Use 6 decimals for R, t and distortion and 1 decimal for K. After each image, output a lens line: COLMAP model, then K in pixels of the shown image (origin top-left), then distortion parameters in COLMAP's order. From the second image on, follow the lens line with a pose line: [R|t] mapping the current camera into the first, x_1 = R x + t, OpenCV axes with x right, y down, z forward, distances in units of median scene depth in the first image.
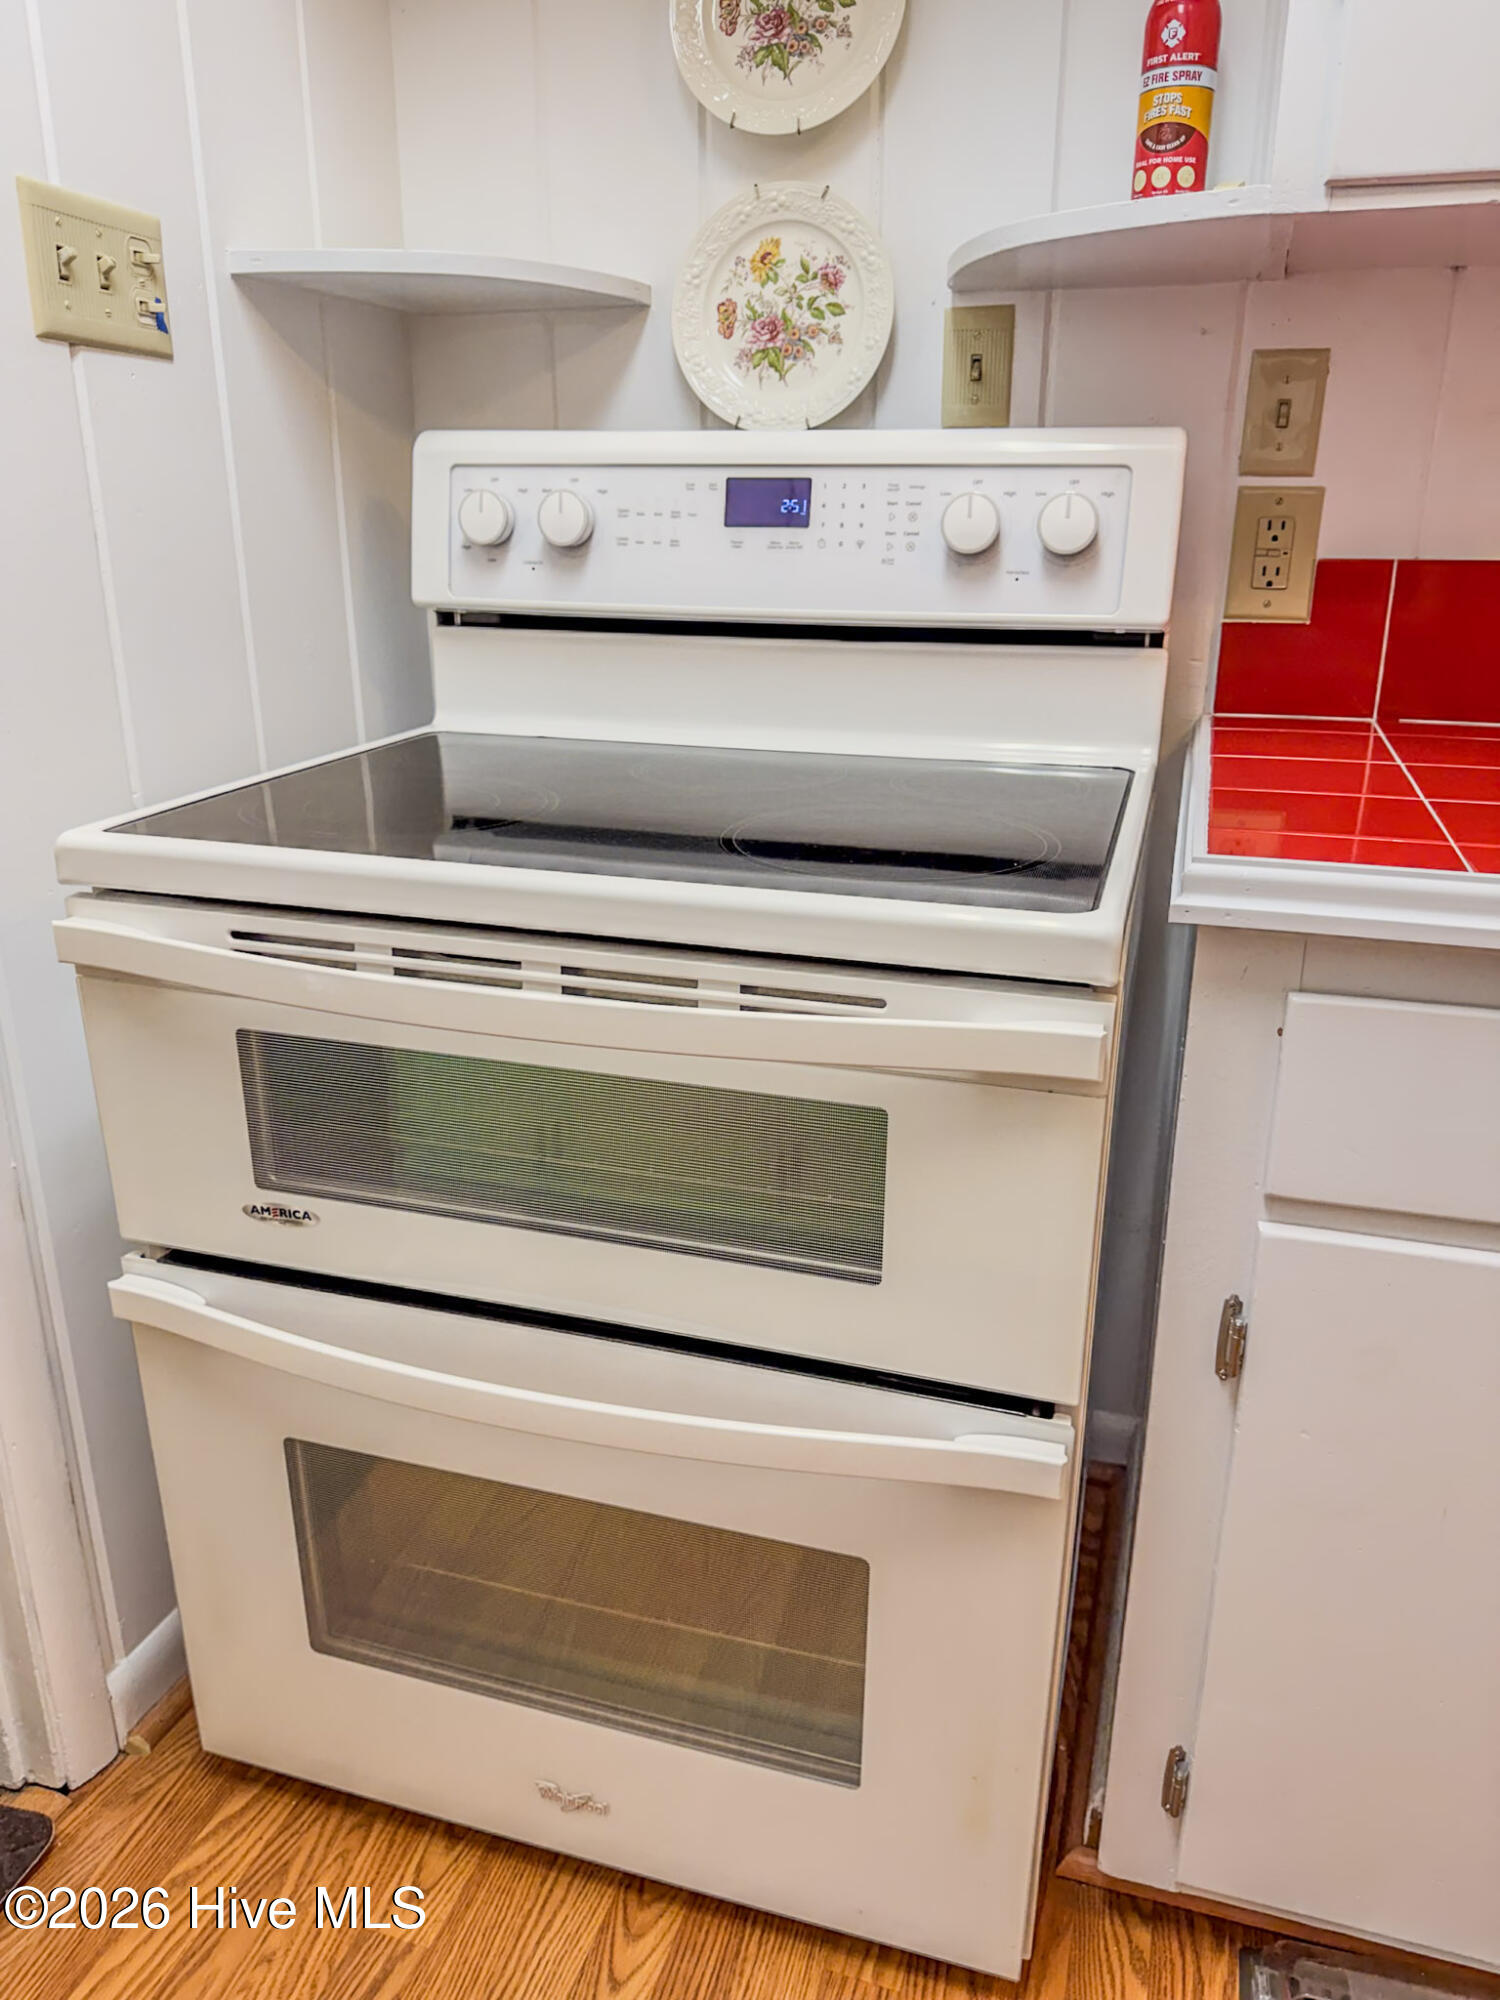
lens RADIAL K [[1429.0, 0, 756.6], [0, 1429.0, 991.7], [0, 0, 1]] dist [0.027531, -0.027879]
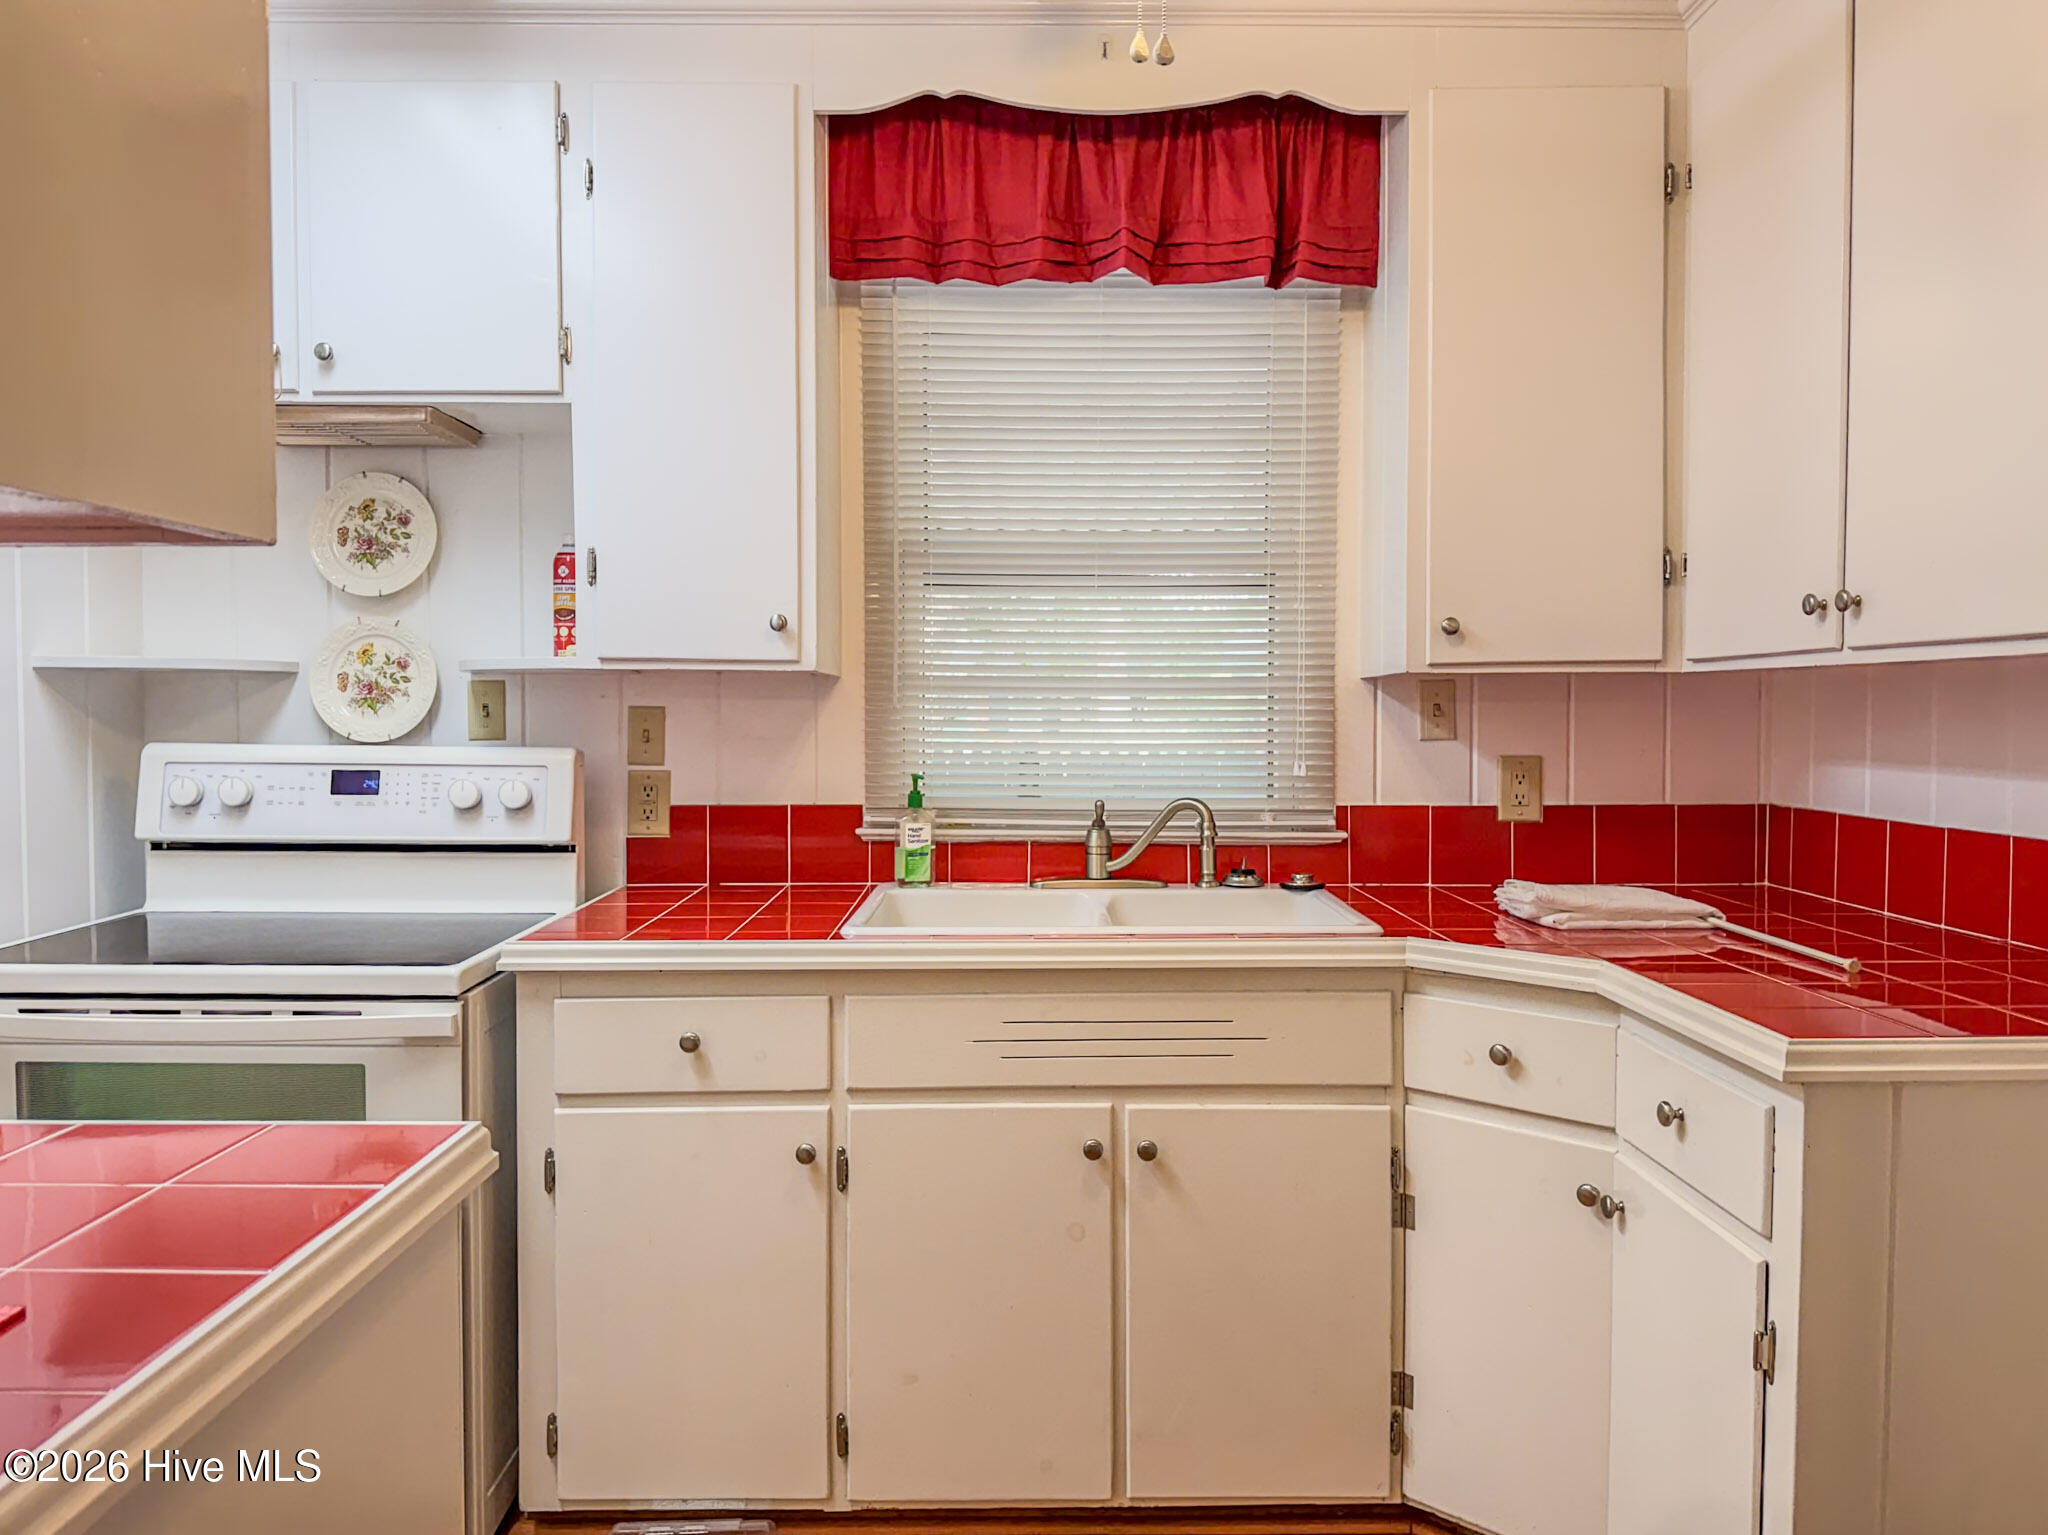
lens RADIAL K [[1463.3, 0, 1023.2], [0, 1463.3, 778.7], [0, 0, 1]] dist [0.027531, -0.027879]
pose [[0.951878, -0.011645, 0.306256, 0.240881], [0.094762, 0.961494, -0.257973, 0.222781], [-0.291459, 0.274580, 0.916328, -0.975768]]
